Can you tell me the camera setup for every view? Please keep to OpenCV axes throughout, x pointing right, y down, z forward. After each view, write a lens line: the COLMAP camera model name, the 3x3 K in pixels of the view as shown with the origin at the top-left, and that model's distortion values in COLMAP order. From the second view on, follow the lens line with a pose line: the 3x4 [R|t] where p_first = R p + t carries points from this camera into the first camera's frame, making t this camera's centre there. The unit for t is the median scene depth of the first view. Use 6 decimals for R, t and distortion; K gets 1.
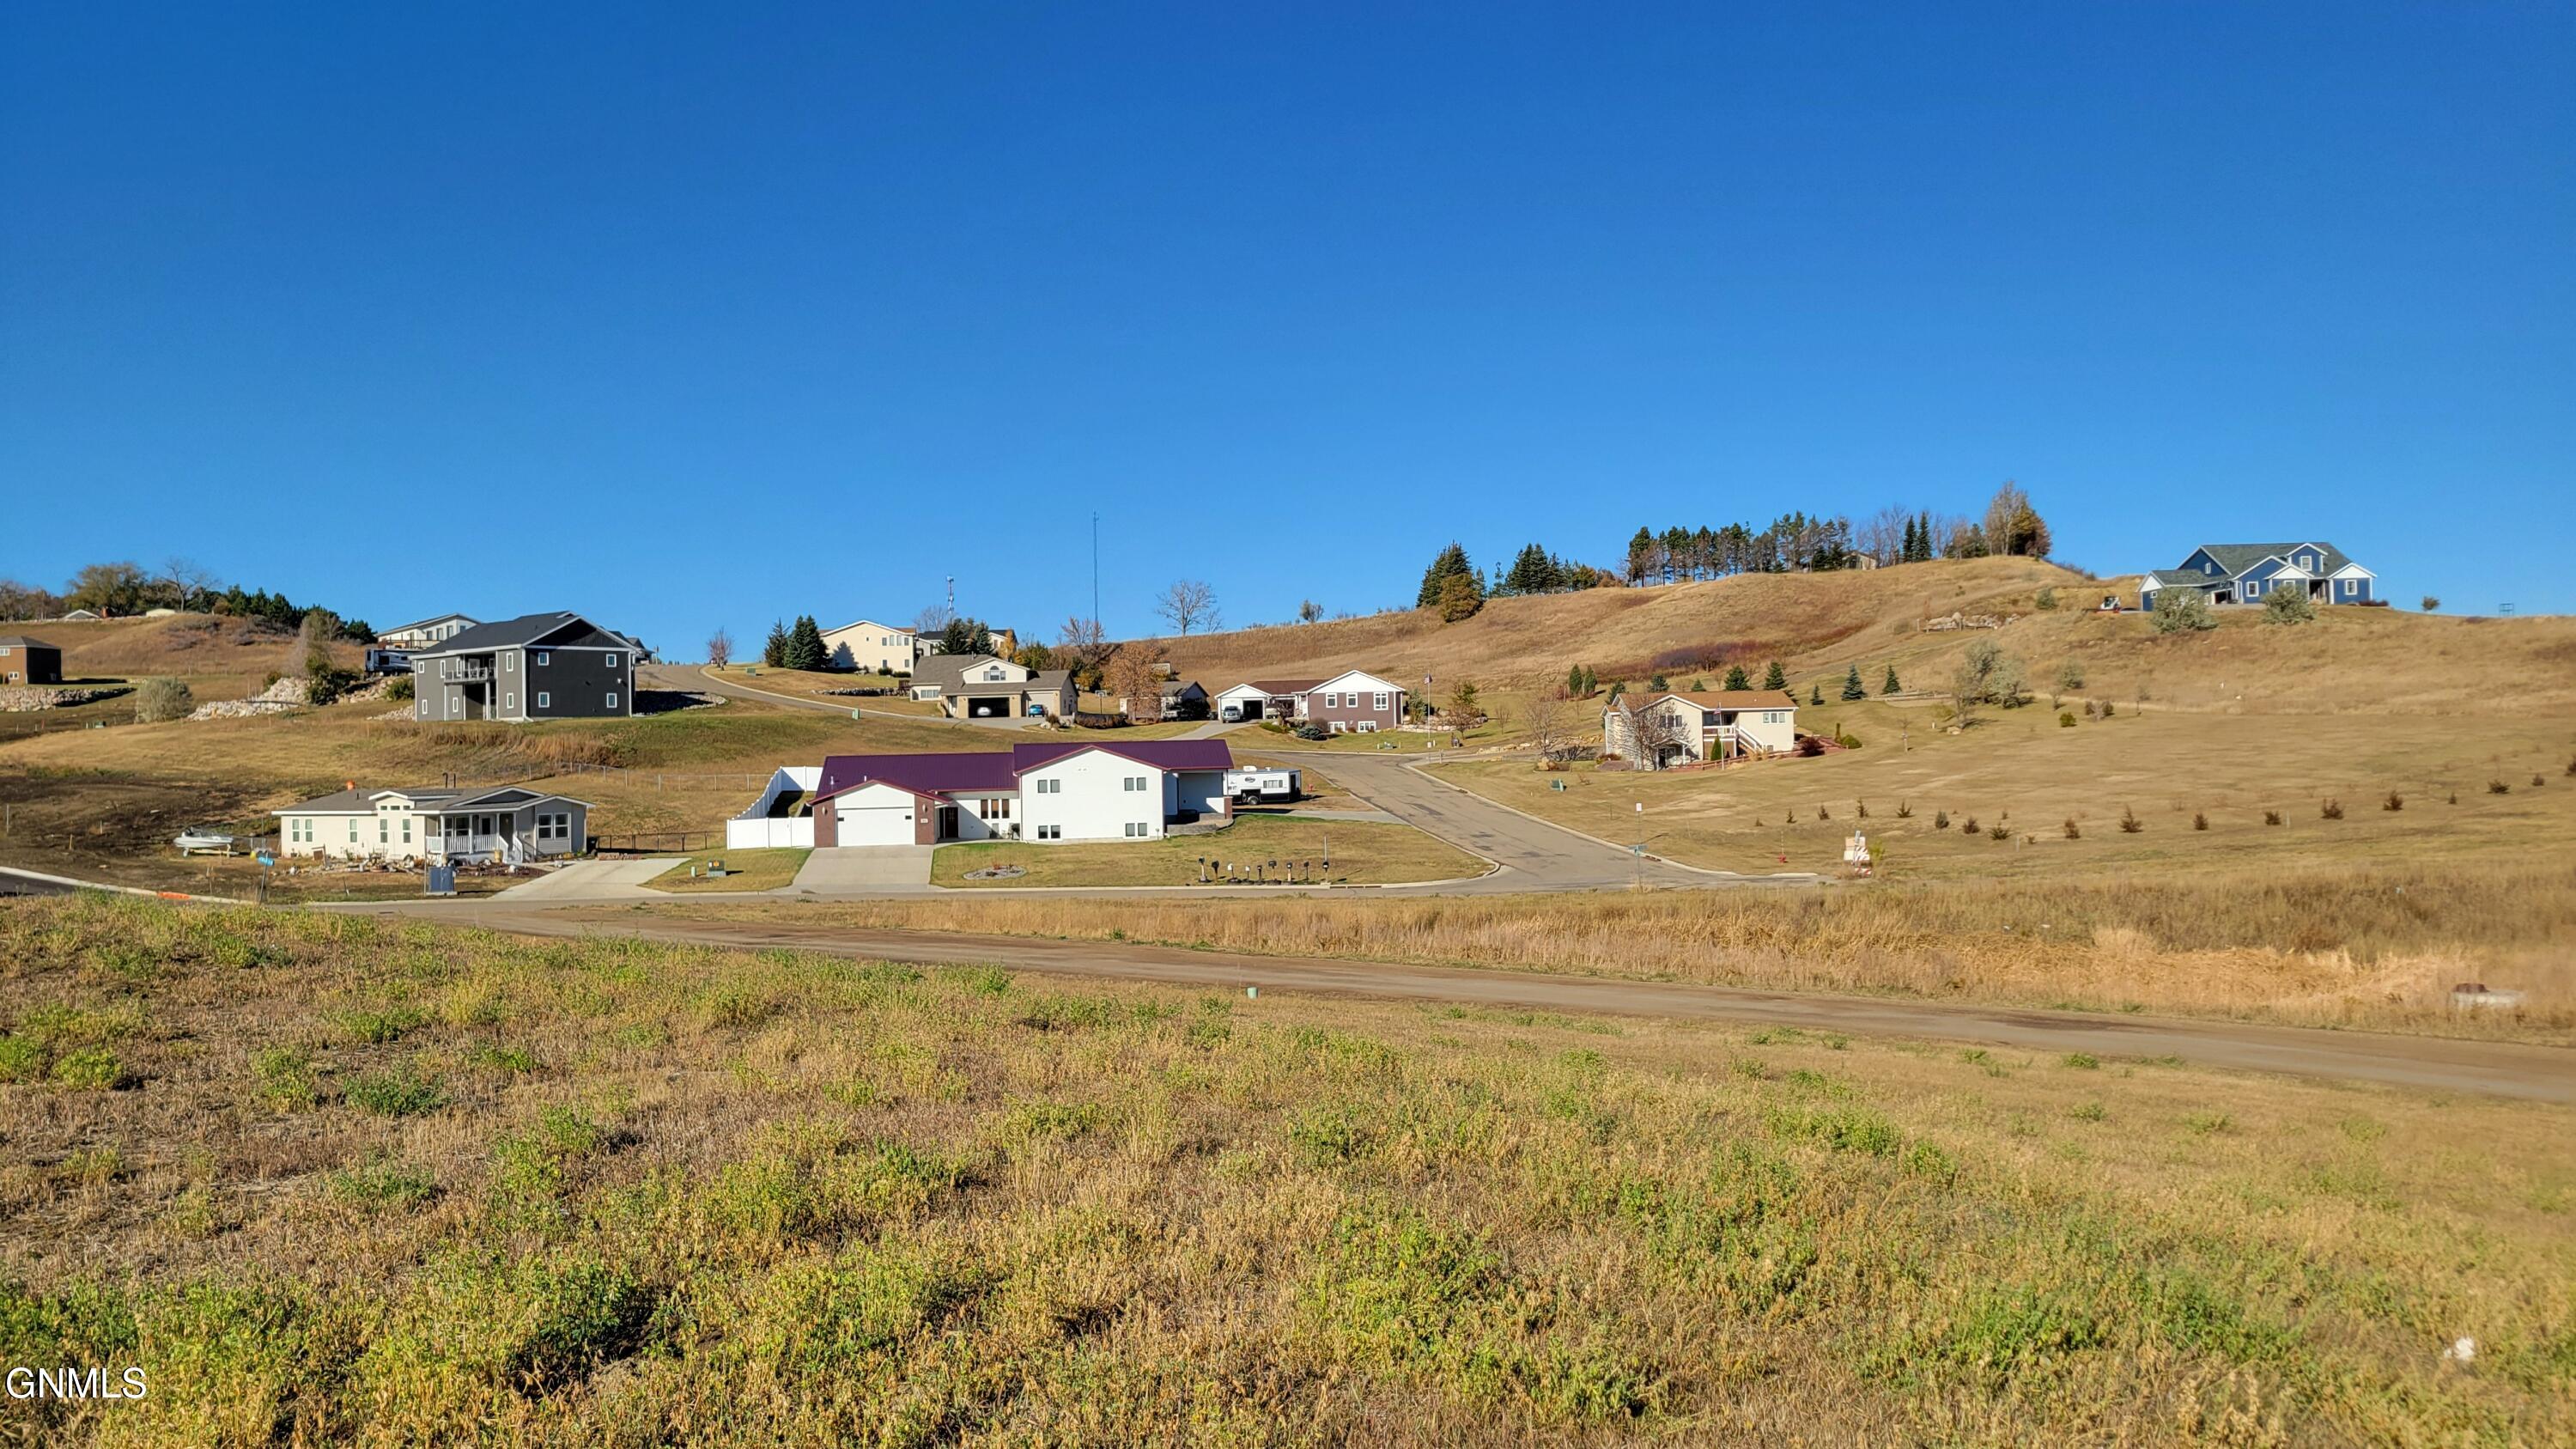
lens RADIAL K [[1928.8, 0, 1313.9], [0, 1928.8, 725.1], [0, 0, 1]] dist [0.057084, -0.037642]
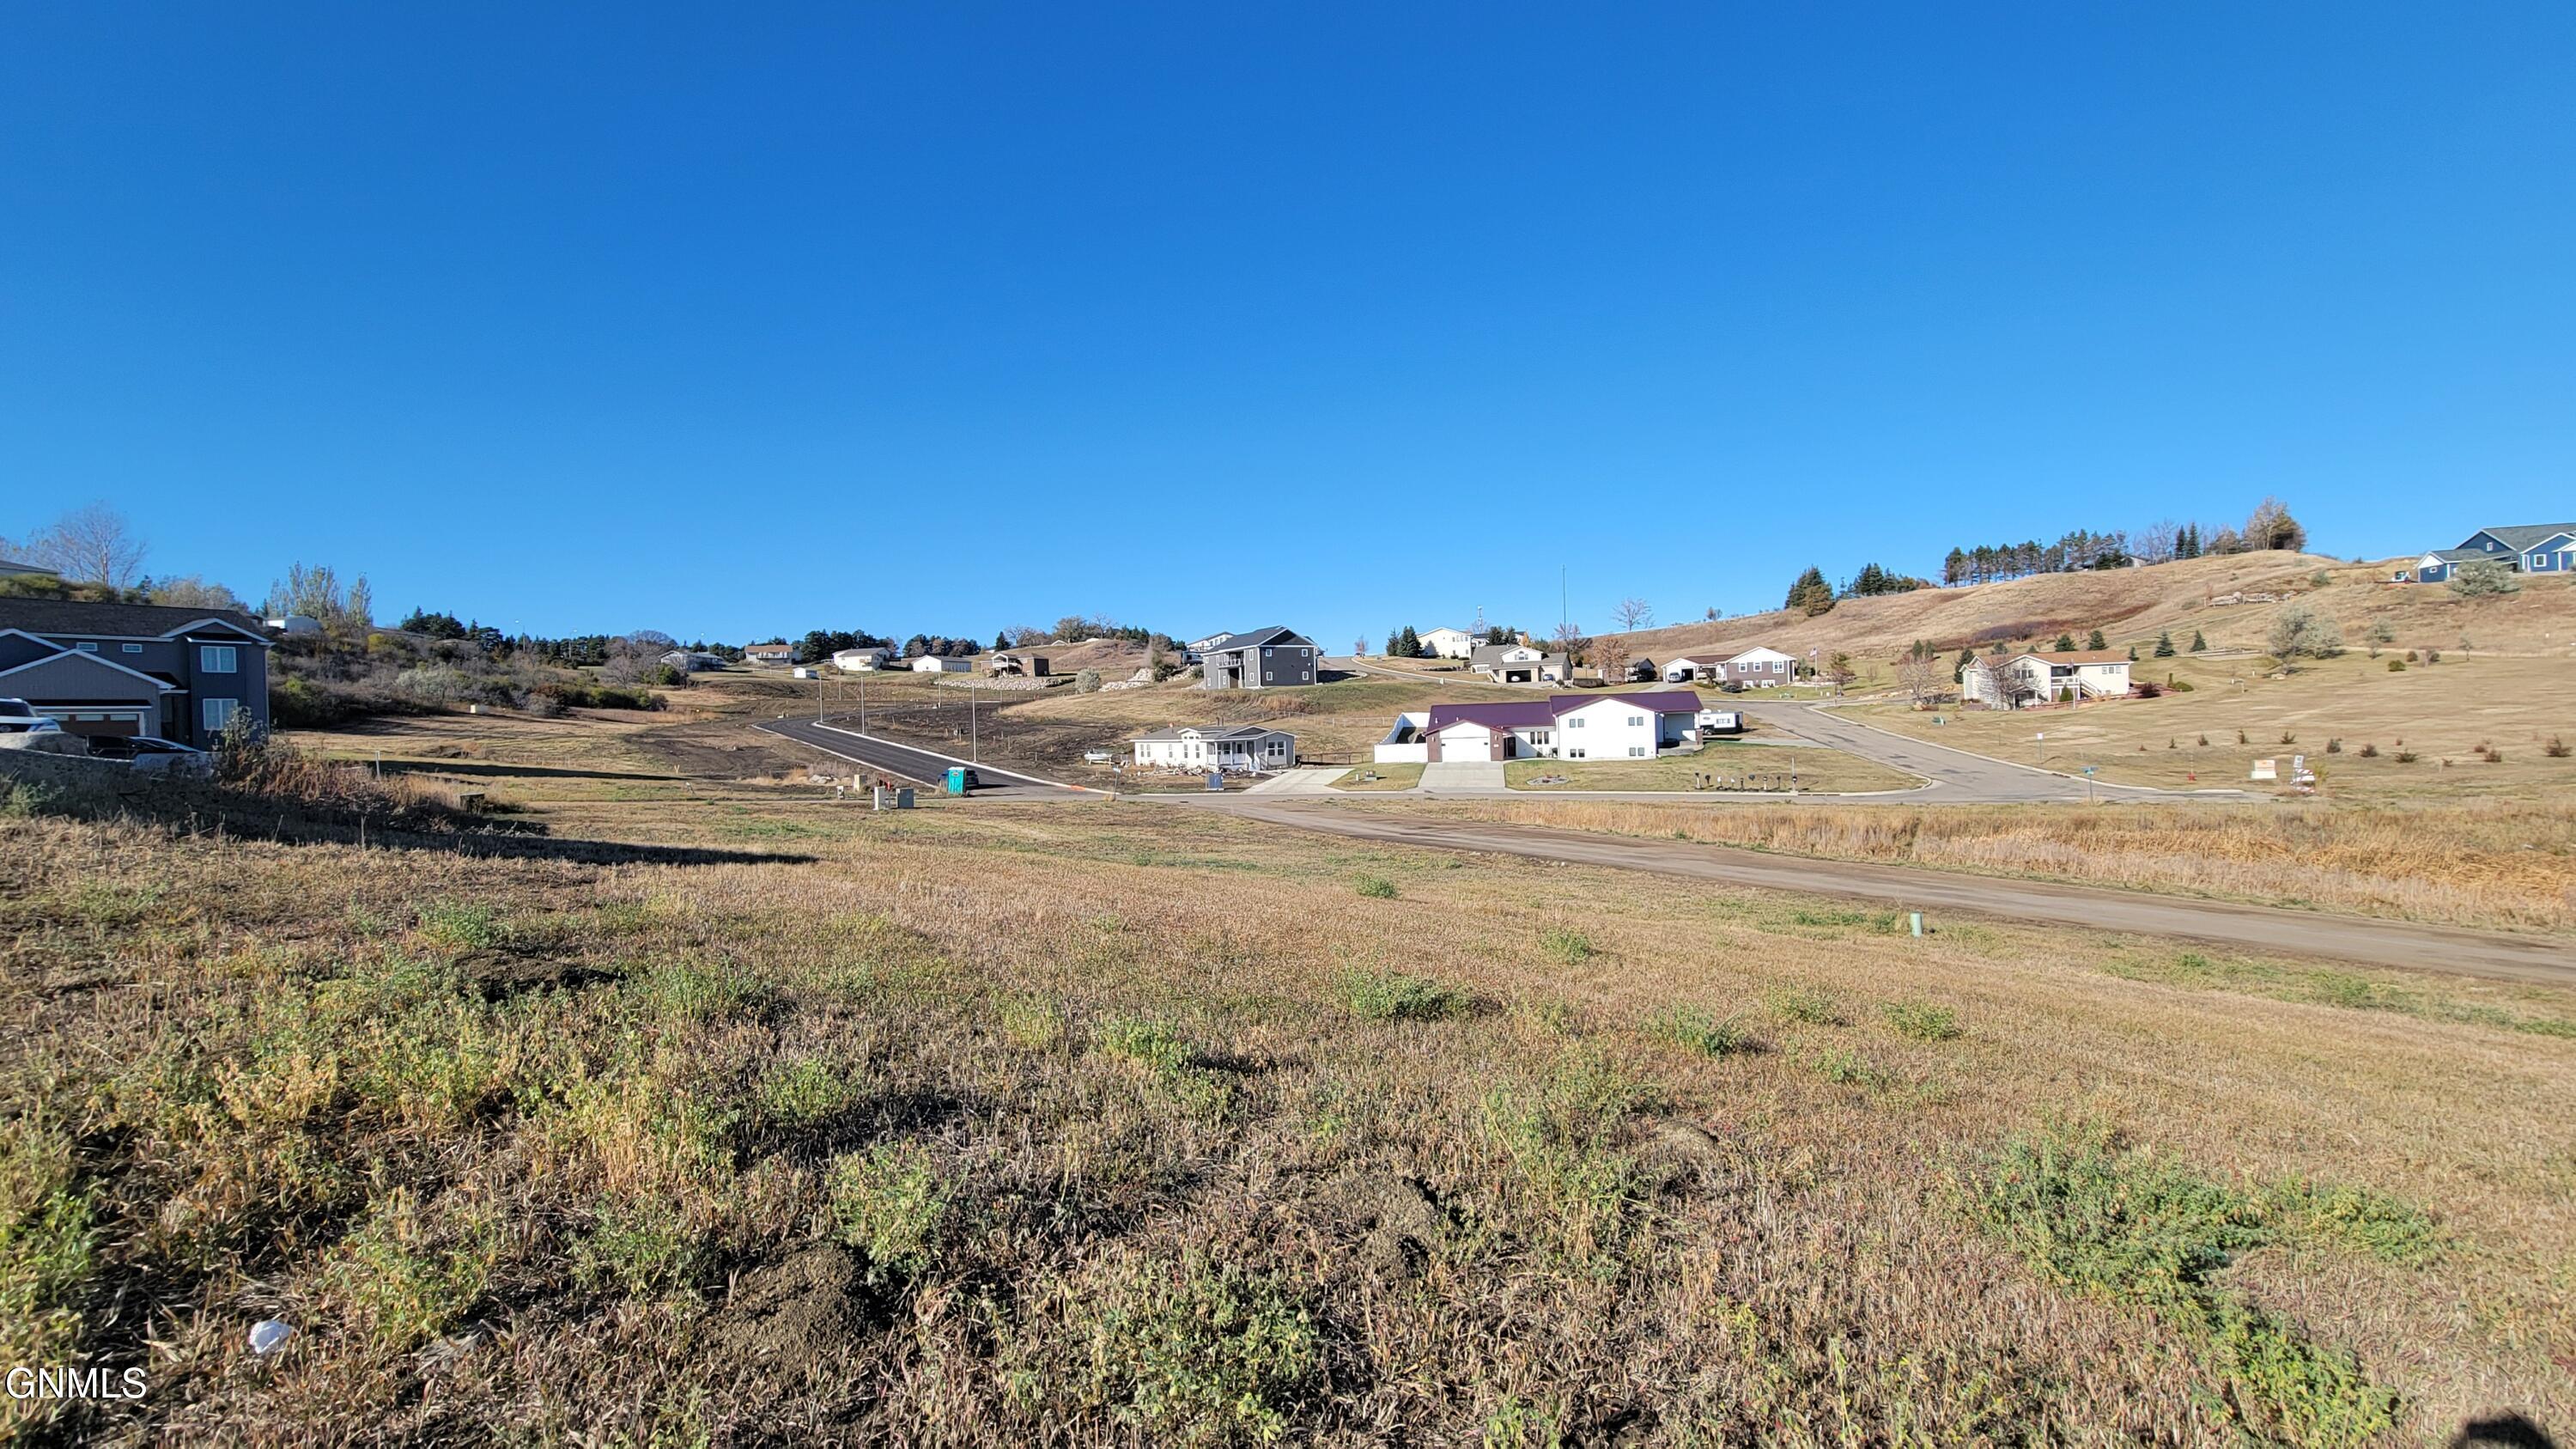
lens RADIAL K [[1078.3, 0, 1290.4], [0, 1078.3, 722.7], [0, 0, 1]] dist [0.000958, 0.000087]
pose [[0.936596, -0.006670, -0.350347, -0.036706], [0.016817, 0.999522, 0.025928, 0.003889], [0.350007, -0.030176, 0.936261, 0.091391]]
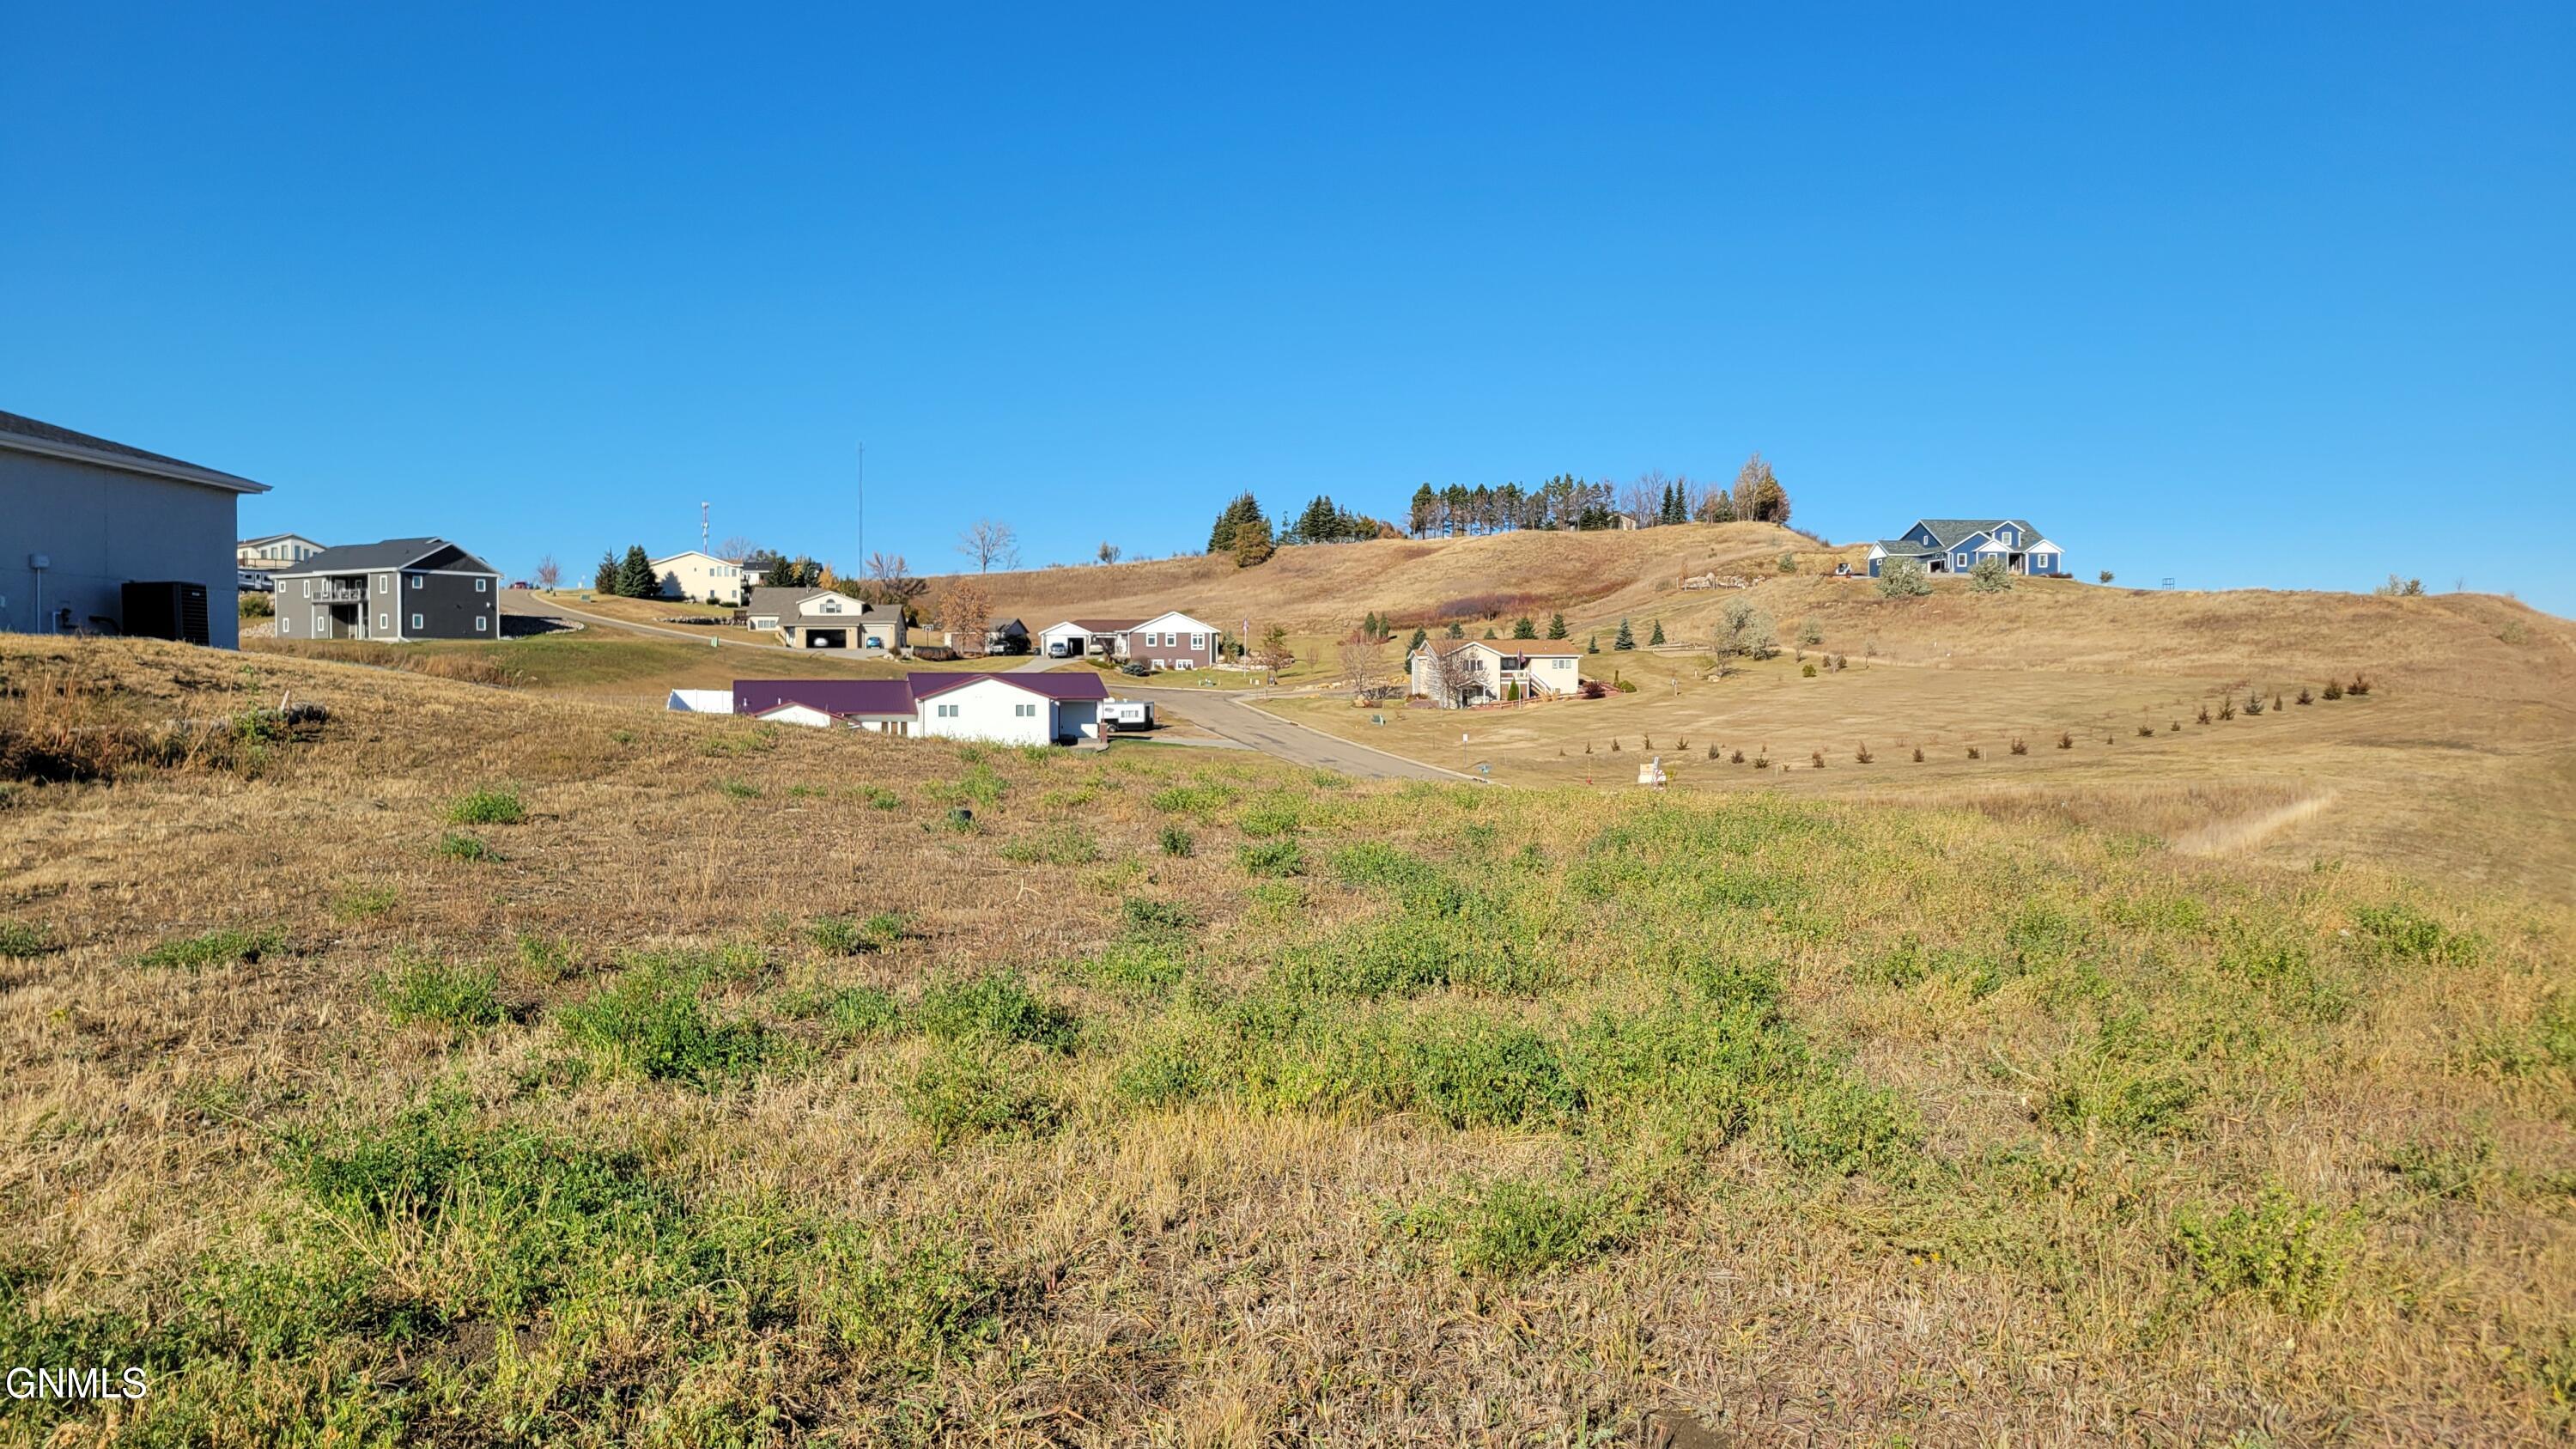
lens RADIAL K [[1929.6, 0, 1321.7], [0, 1929.6, 731.3], [0, 0, 1]] dist [0.056154, -0.035459]
pose [[0.990973, 0.016463, 0.133049, -0.051340], [-0.020963, 0.999252, 0.032495, 0.001692], [-0.132414, -0.034991, 0.990577, -0.102316]]
